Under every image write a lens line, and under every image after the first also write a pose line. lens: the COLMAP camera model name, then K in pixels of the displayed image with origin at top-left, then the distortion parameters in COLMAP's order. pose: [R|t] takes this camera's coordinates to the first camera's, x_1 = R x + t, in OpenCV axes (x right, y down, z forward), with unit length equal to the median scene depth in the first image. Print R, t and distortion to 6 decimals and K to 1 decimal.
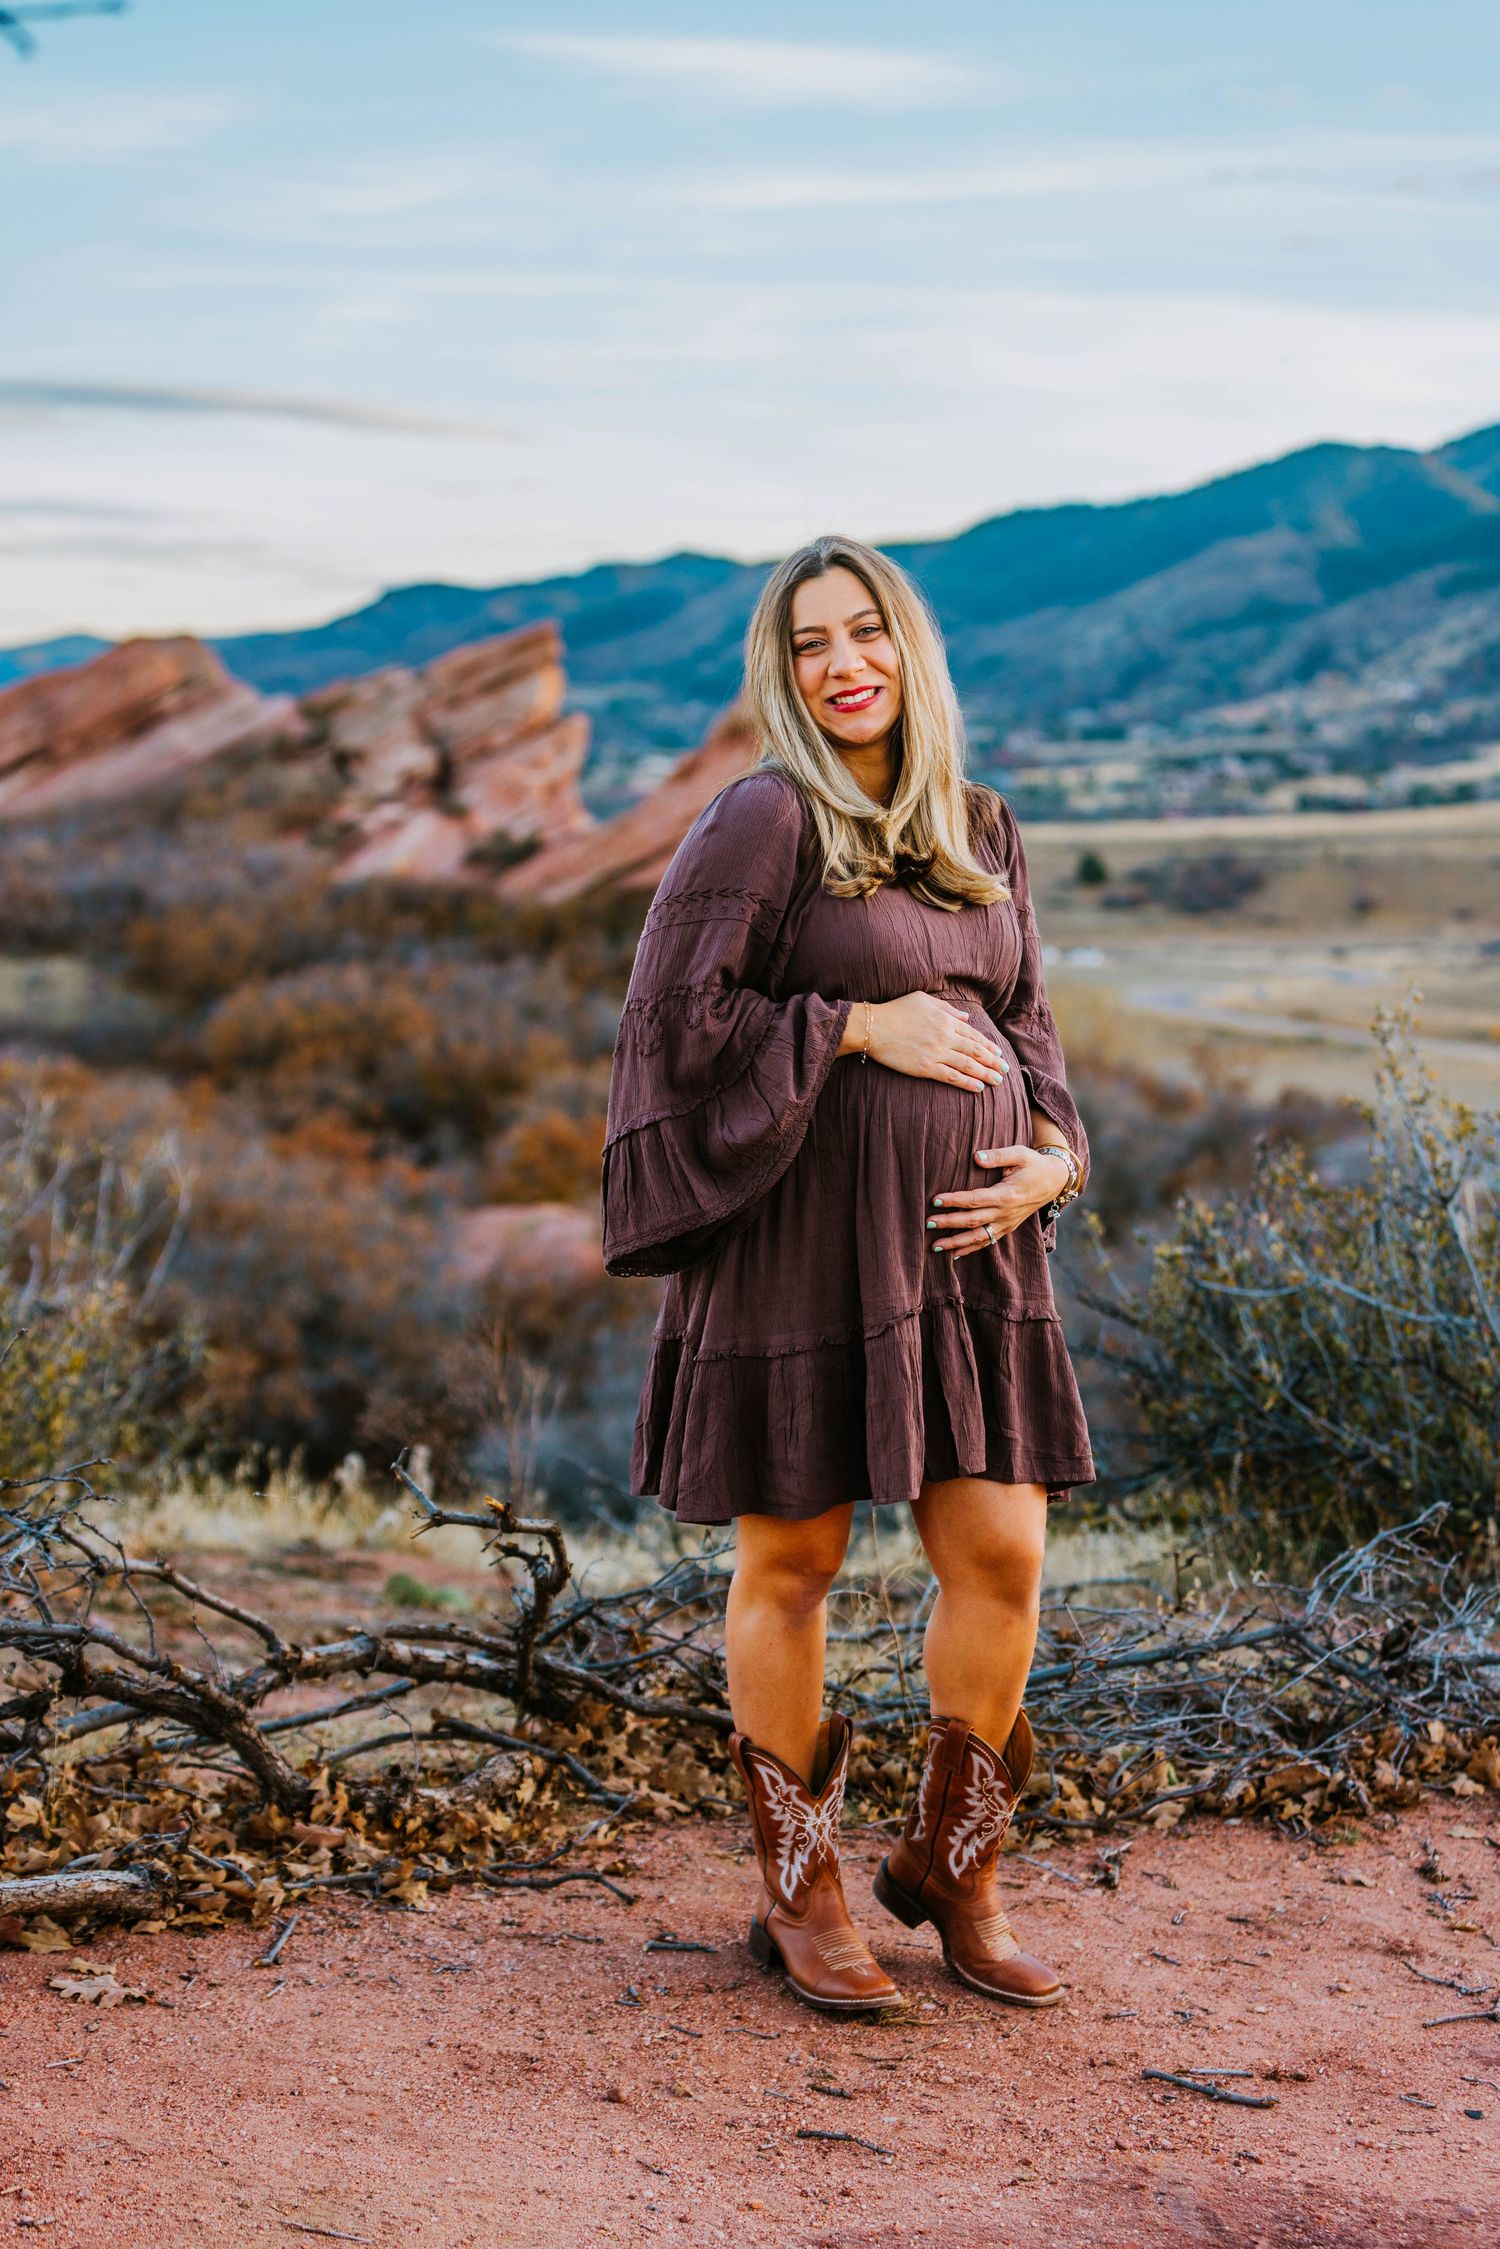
lens RADIAL K [[4633.2, 0, 750.0], [0, 4633.2, 1124.5], [0, 0, 1]] dist [0.066353, 0.031050]
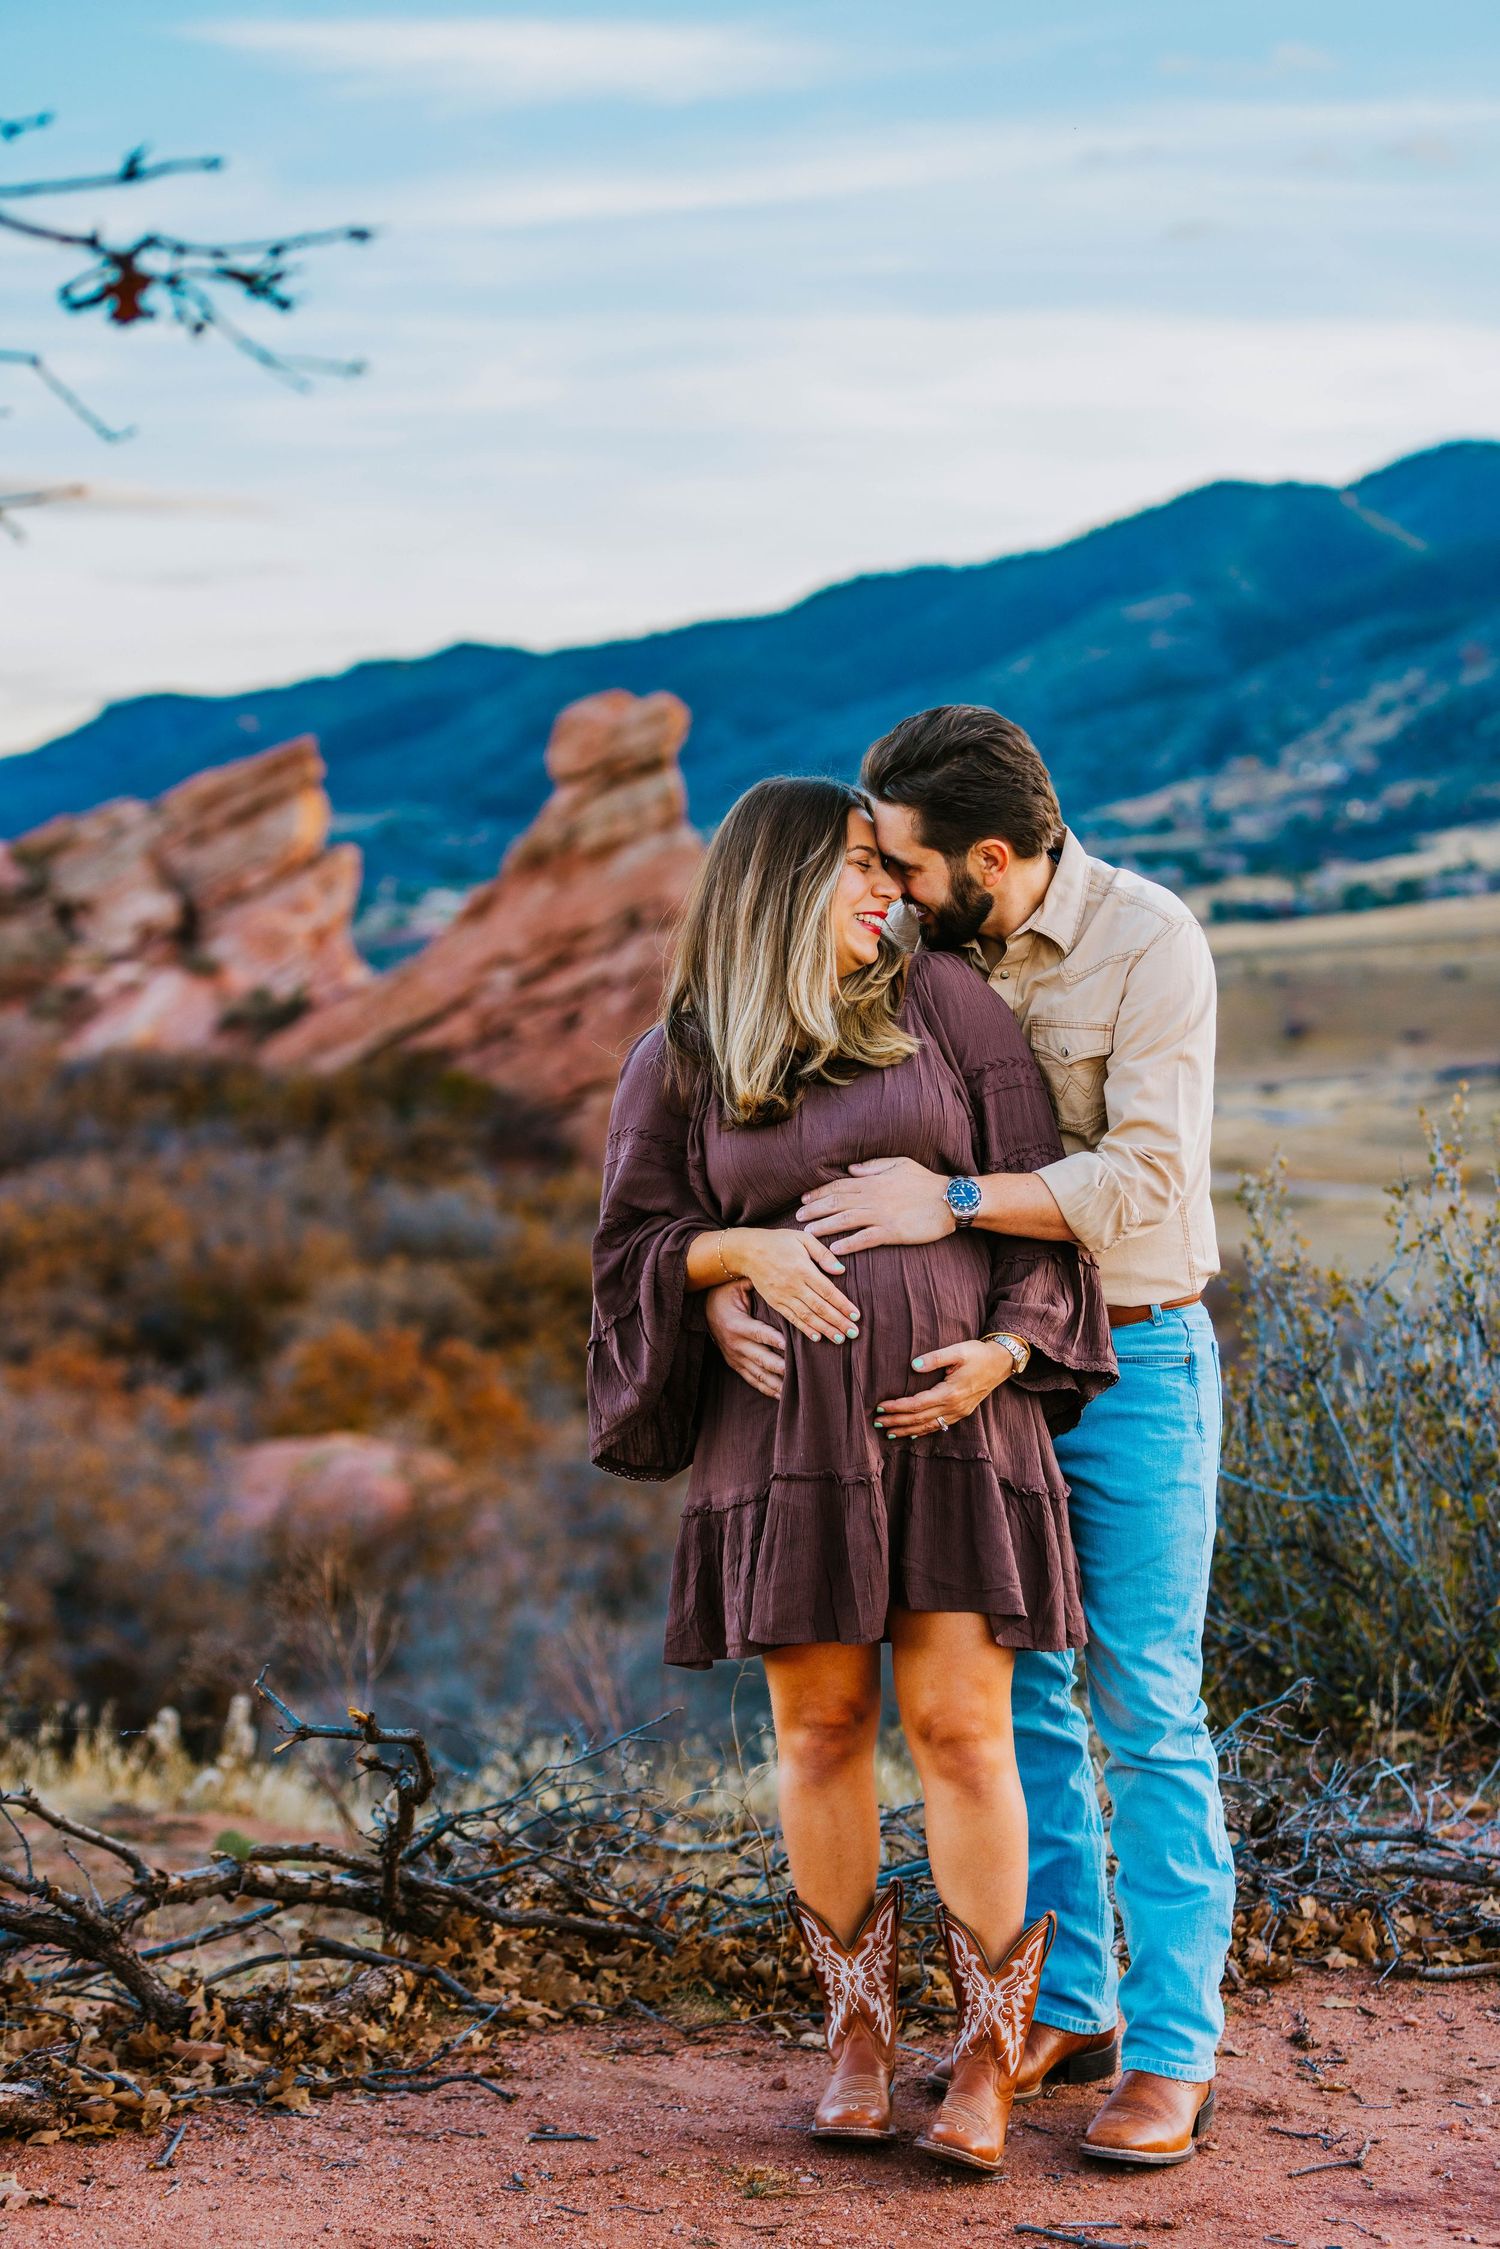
lens RADIAL K [[5633.0, 0, 750.0], [0, 5633.0, 1124.5], [0, 0, 1]] dist [-0.091734, -0.554362]
pose [[0.998416, -0.045623, 0.032920, -0.003391], [0.046754, 0.998312, -0.034468, -0.000645], [-0.031292, 0.035952, 0.998863, -0.203197]]
